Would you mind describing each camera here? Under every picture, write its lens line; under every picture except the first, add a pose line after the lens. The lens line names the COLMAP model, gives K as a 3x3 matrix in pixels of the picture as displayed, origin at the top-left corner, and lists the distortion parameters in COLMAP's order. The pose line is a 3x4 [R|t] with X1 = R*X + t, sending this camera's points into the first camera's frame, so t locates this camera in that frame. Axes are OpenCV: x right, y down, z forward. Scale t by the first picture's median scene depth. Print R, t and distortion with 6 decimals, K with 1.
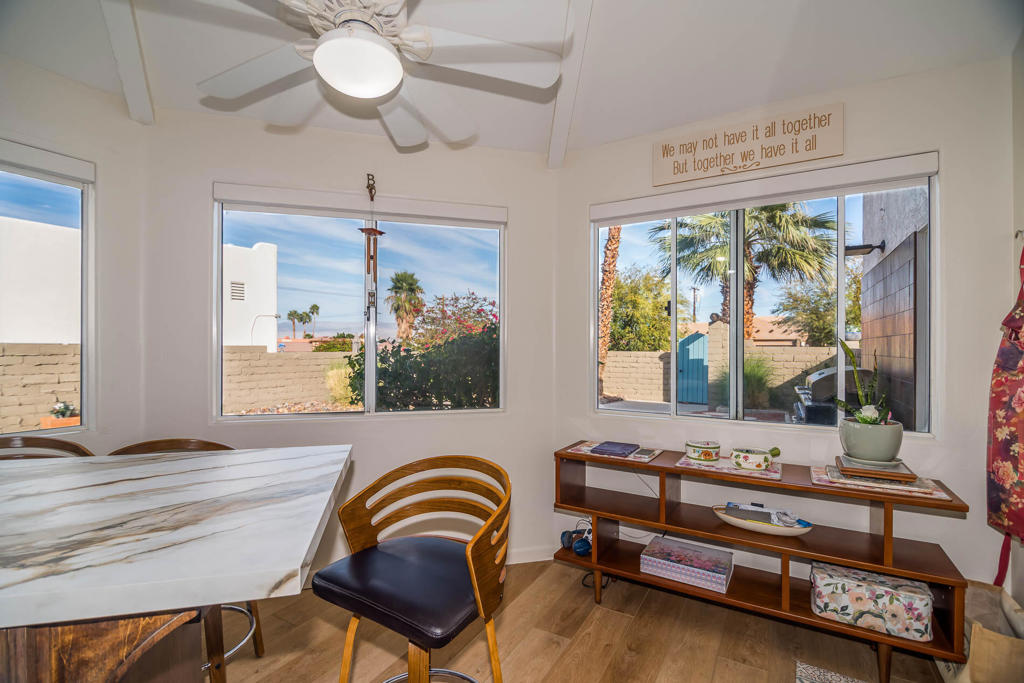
lens RADIAL K [[467.9, 0, 507.0], [0, 467.9, 341.8], [0, 0, 1]] dist [0.001692, -0.003227]
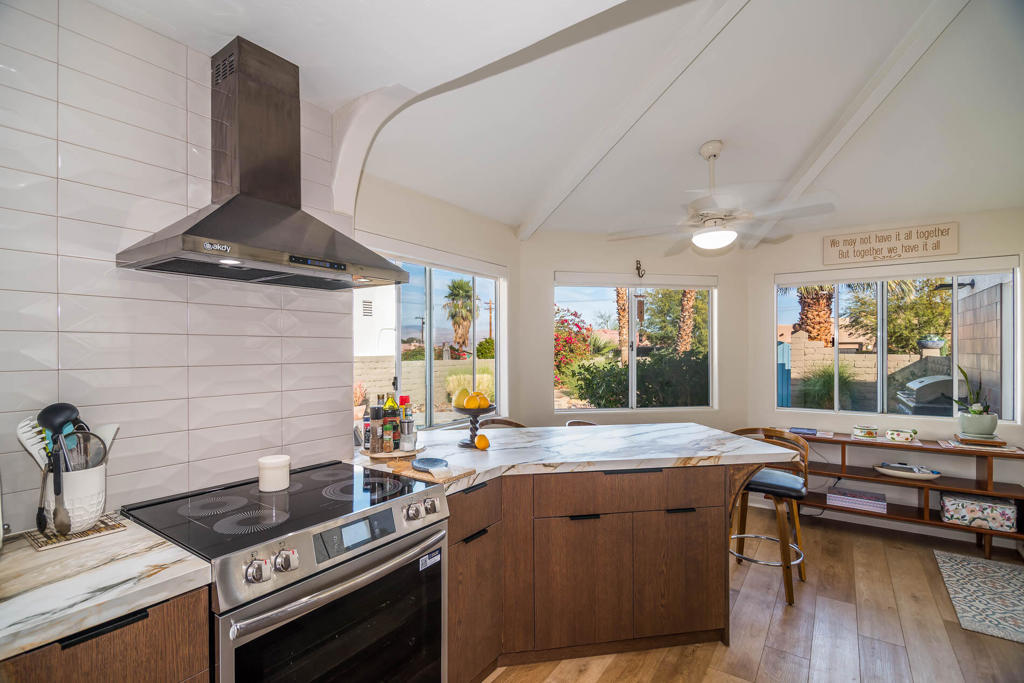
lens RADIAL K [[467.9, 0, 516.1], [0, 467.9, 347.0], [0, 0, 1]] dist [0.001692, -0.003227]
pose [[0.997092, -0.007408, -0.075844, -0.705288], [0.007659, 0.999966, 0.003027, -0.081439], [0.075819, -0.003599, 0.997115, -0.759187]]
